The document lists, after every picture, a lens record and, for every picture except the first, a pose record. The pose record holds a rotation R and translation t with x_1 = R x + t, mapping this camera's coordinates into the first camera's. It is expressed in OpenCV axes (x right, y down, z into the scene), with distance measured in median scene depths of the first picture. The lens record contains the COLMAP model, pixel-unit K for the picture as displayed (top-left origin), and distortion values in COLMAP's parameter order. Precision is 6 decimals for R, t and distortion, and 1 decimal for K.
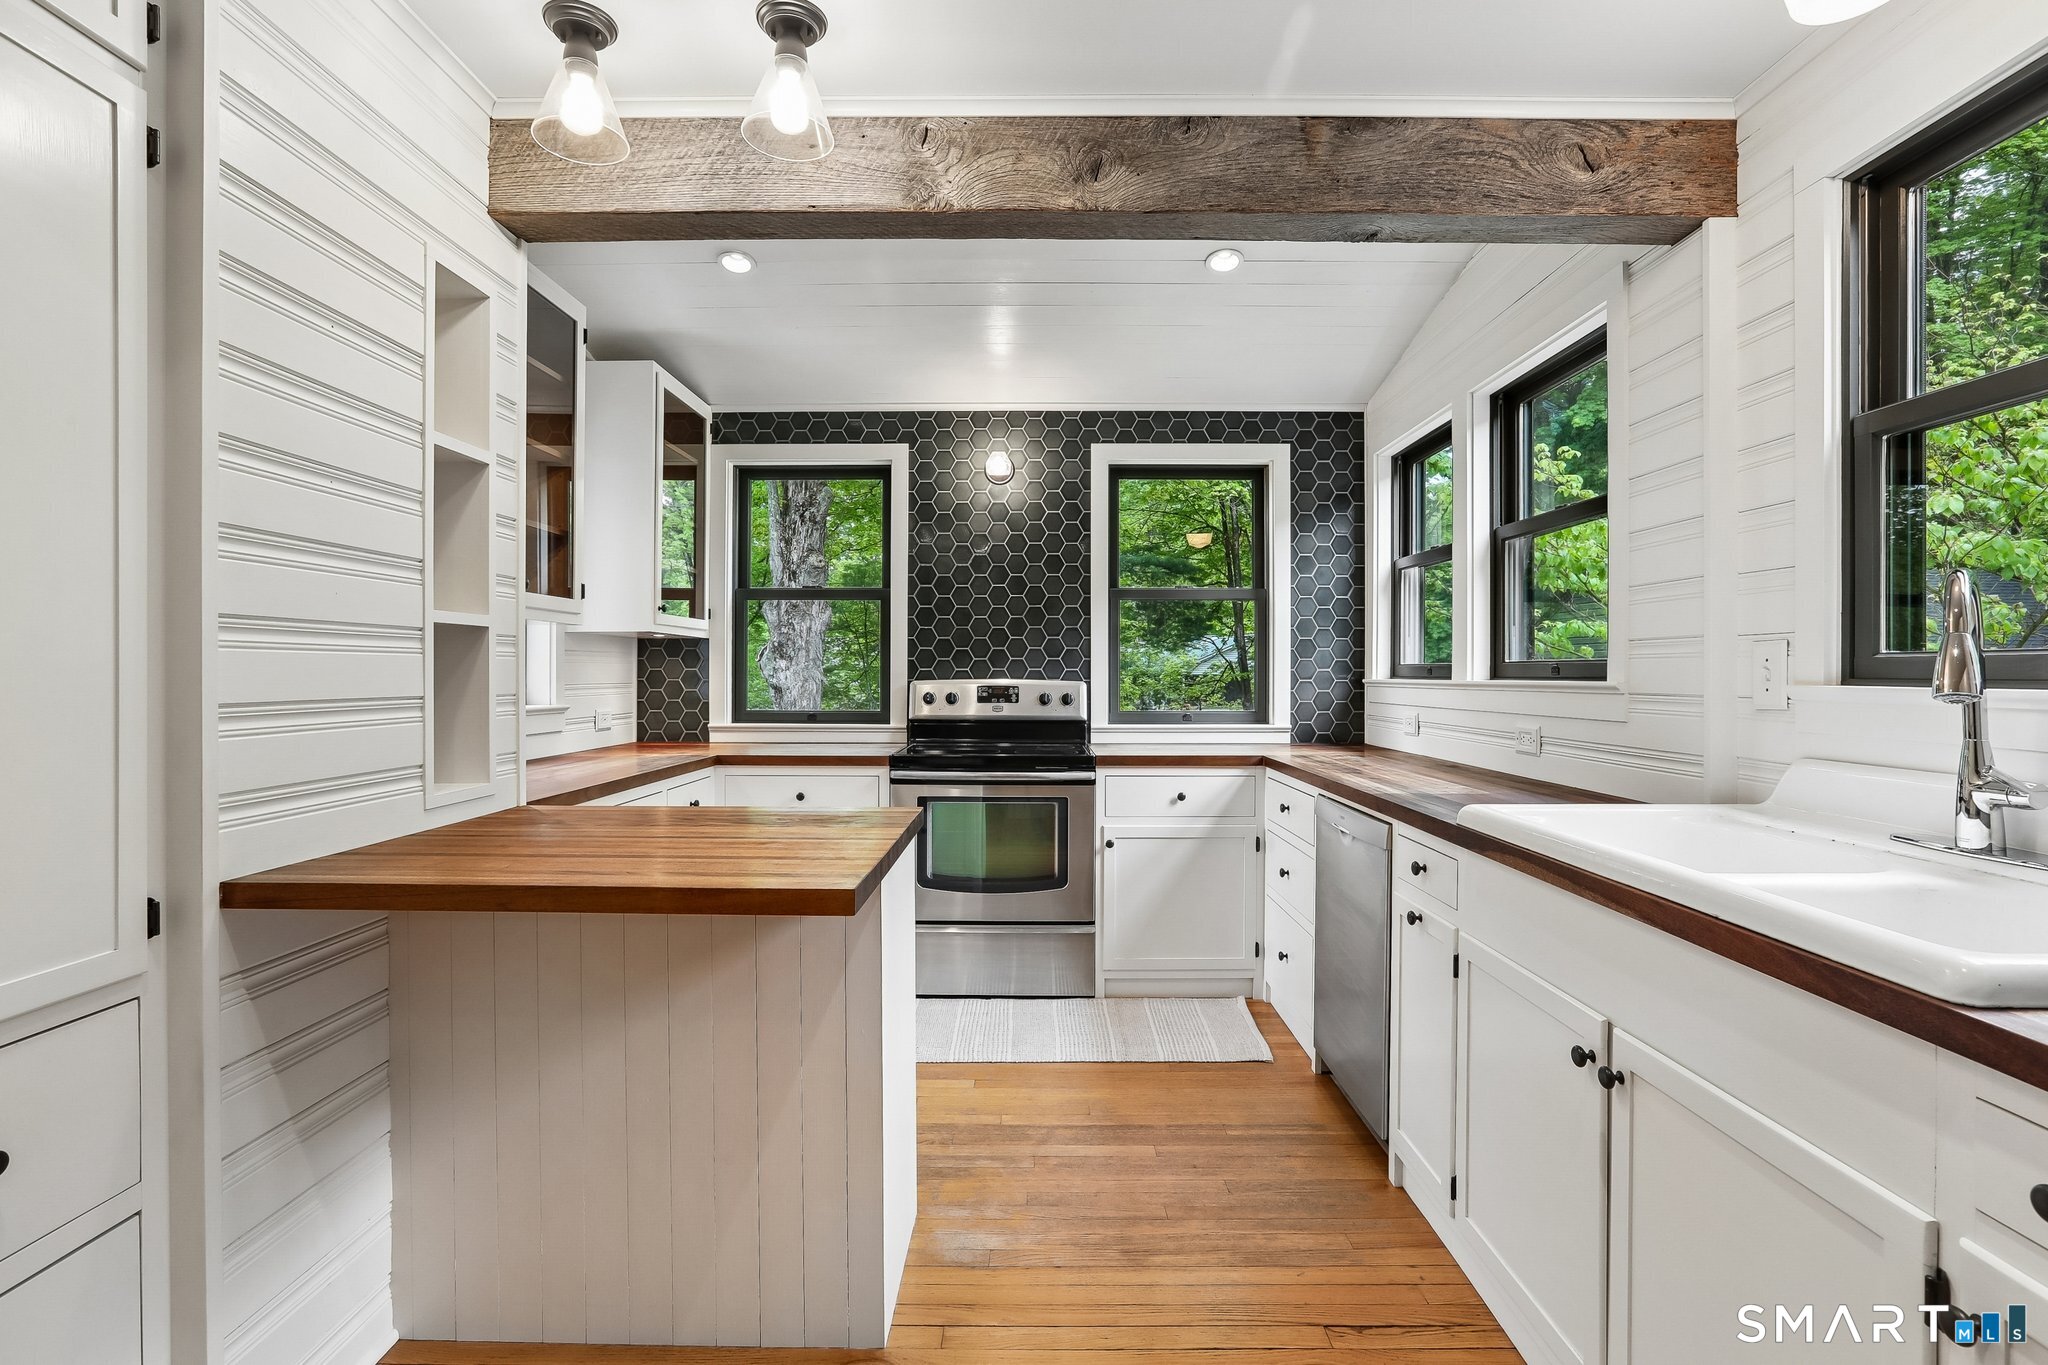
lens RADIAL K [[954.4, 0, 1033.8], [0, 954.4, 671.4], [0, 0, 1]] dist [-0.037273, 0.013811]
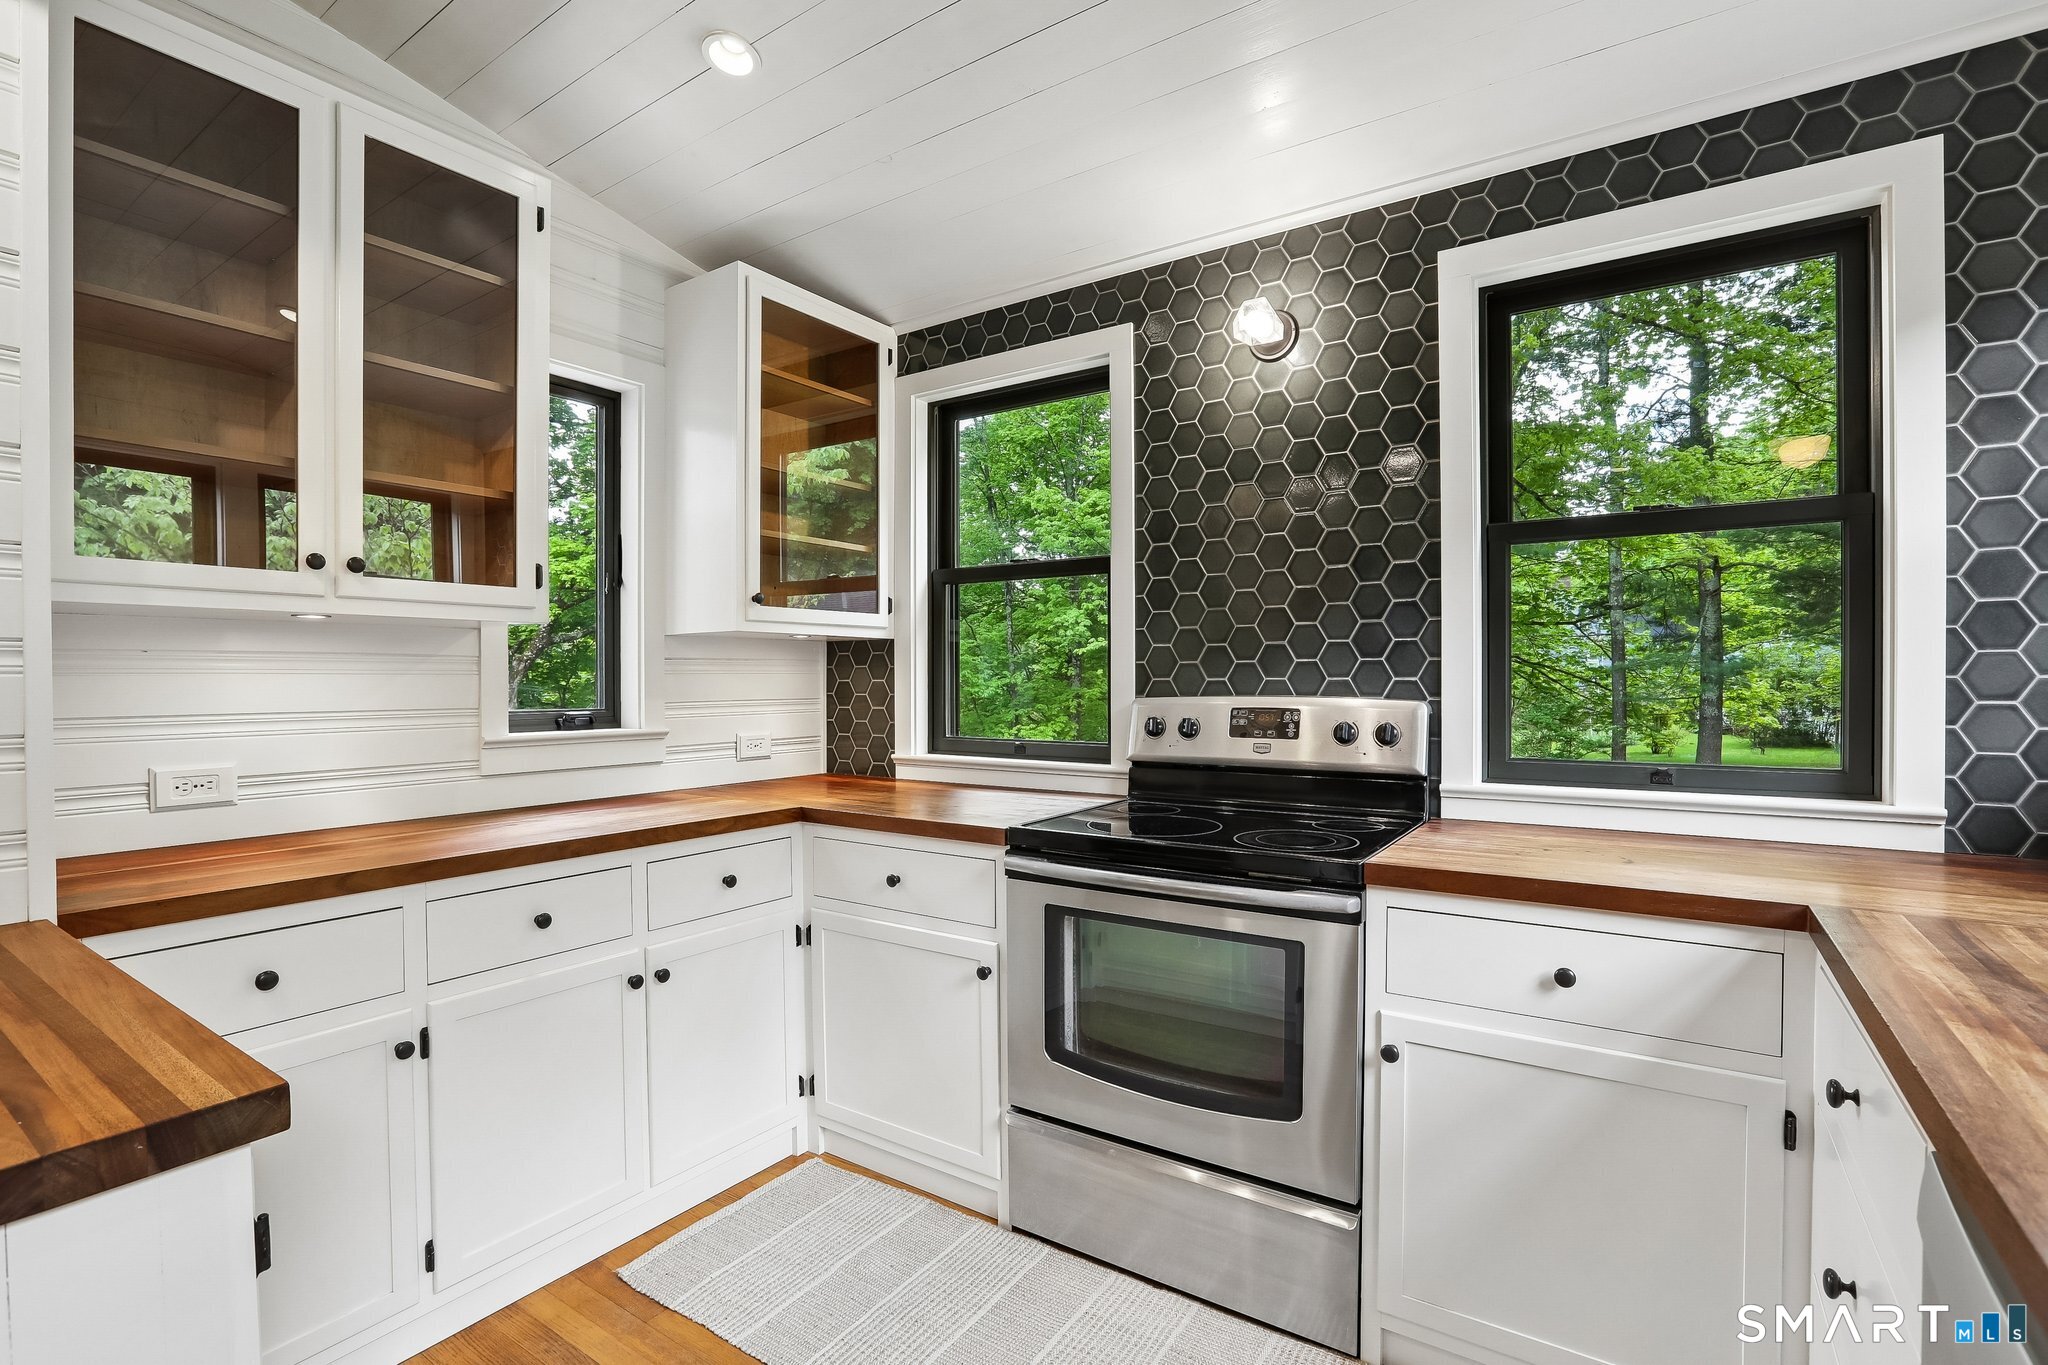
lens RADIAL K [[954.4, 0, 1033.0], [0, 954.4, 682.1], [0, 0, 1]] dist [-0.037273, 0.013811]
pose [[0.837345, -0.002331, -0.546670, 0.157097], [0.006582, 0.999961, 0.005817, -0.004635], [0.546636, -0.008469, 0.837328, 0.435319]]
